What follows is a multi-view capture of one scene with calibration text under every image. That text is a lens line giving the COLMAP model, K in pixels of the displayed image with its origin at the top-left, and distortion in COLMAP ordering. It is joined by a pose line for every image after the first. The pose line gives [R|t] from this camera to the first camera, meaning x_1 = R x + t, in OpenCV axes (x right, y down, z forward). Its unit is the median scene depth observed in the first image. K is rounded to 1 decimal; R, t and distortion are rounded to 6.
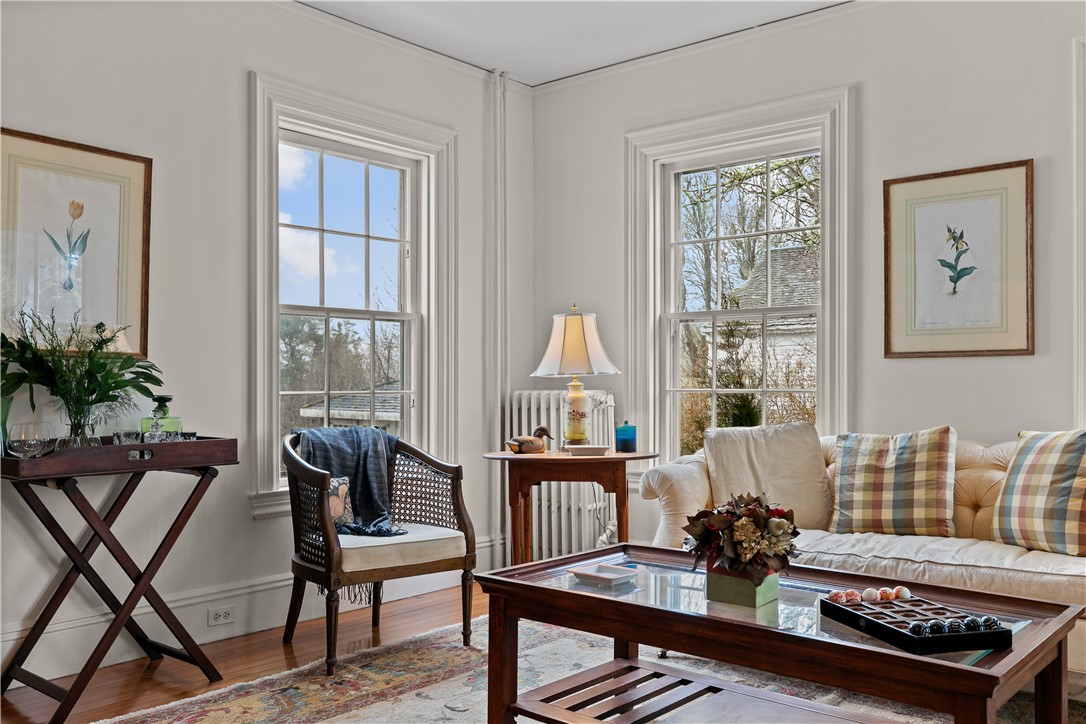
lens RADIAL K [[932.2, 0, 543.0], [0, 932.2, 367.0], [0, 0, 1]] dist [0.002564, -0.003165]
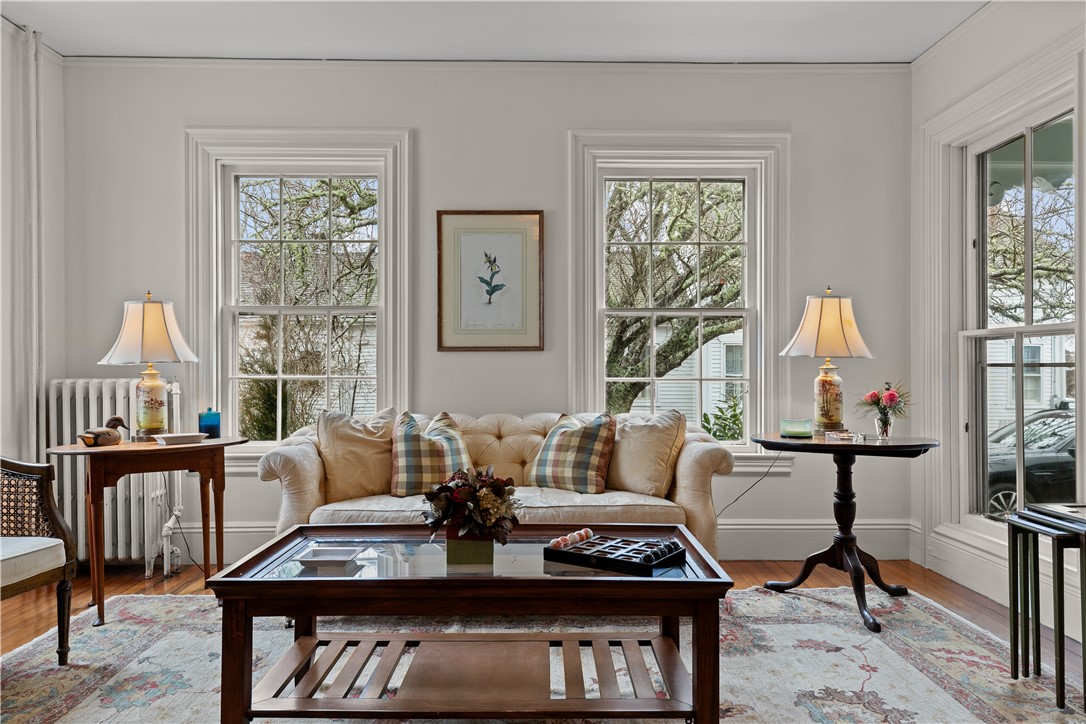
lens RADIAL K [[748.6, 0, 545.2], [0, 748.6, 361.8], [0, 0, 1]] dist [0.008941, 0.000193]
pose [[0.752681, 0.006507, 0.658354, -0.200178], [-0.011138, 0.999934, 0.002852, 0.000428], [-0.658291, -0.009479, 0.752703, 0.145292]]
